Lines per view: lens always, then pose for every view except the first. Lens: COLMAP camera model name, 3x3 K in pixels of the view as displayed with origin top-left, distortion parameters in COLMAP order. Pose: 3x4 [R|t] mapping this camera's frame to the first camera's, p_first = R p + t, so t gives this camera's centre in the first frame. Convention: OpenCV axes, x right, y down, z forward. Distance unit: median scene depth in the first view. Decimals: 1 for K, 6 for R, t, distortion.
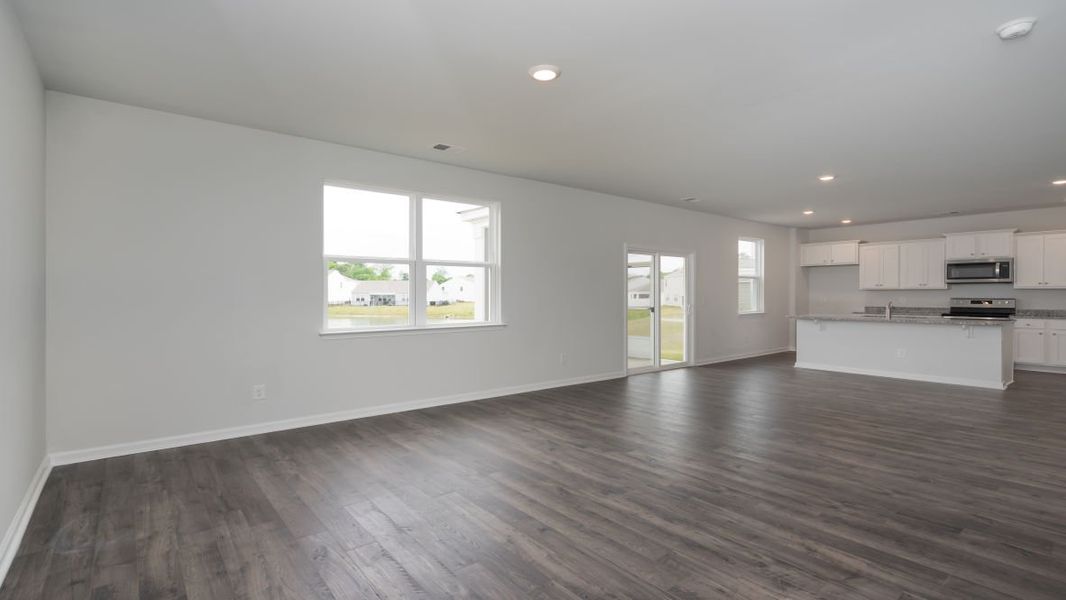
lens RADIAL K [[485.7, 0, 540.5], [0, 485.7, 299.0], [0, 0, 1]] dist [0.000960, -0.000618]
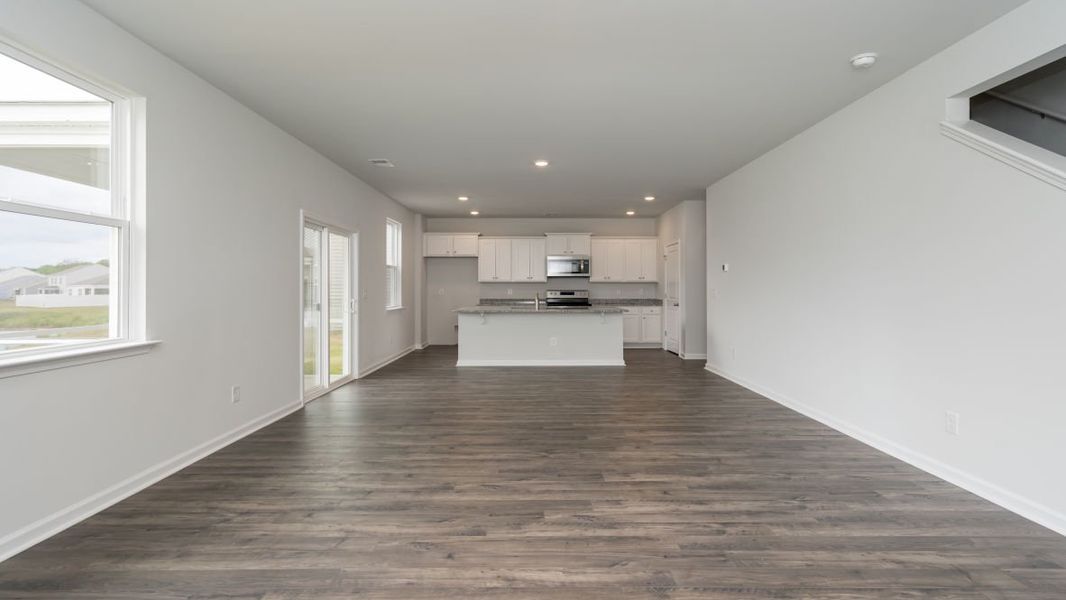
lens RADIAL K [[549.2, 0, 544.2], [0, 549.2, 299.1], [0, 0, 1]] dist [-0.001990, 0.003207]
pose [[0.646368, -0.015689, 0.762864, -0.151226], [0.007904, 0.999873, 0.013866, 0.001421], [-0.762985, -0.002933, 0.646410, 0.197969]]
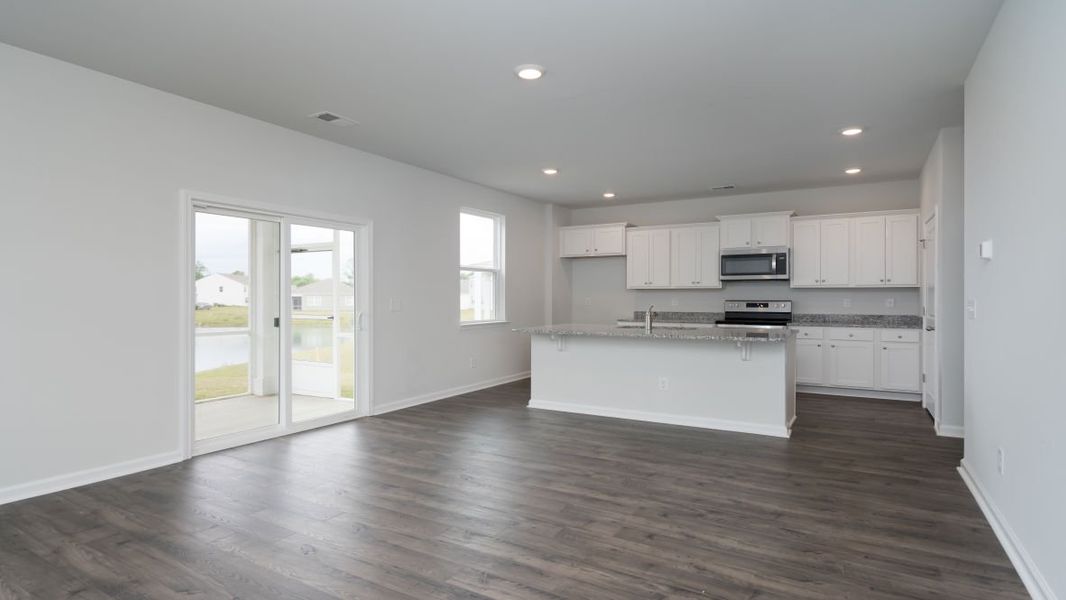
lens RADIAL K [[549.2, 0, 532.8], [0, 549.2, 299.8], [0, 0, 1]] dist [-0.001990, 0.003207]
pose [[0.936881, -0.002162, 0.349642, 0.275209], [0.003481, 0.999989, -0.003143, -0.000612], [-0.349631, 0.004161, 0.936878, 0.316109]]
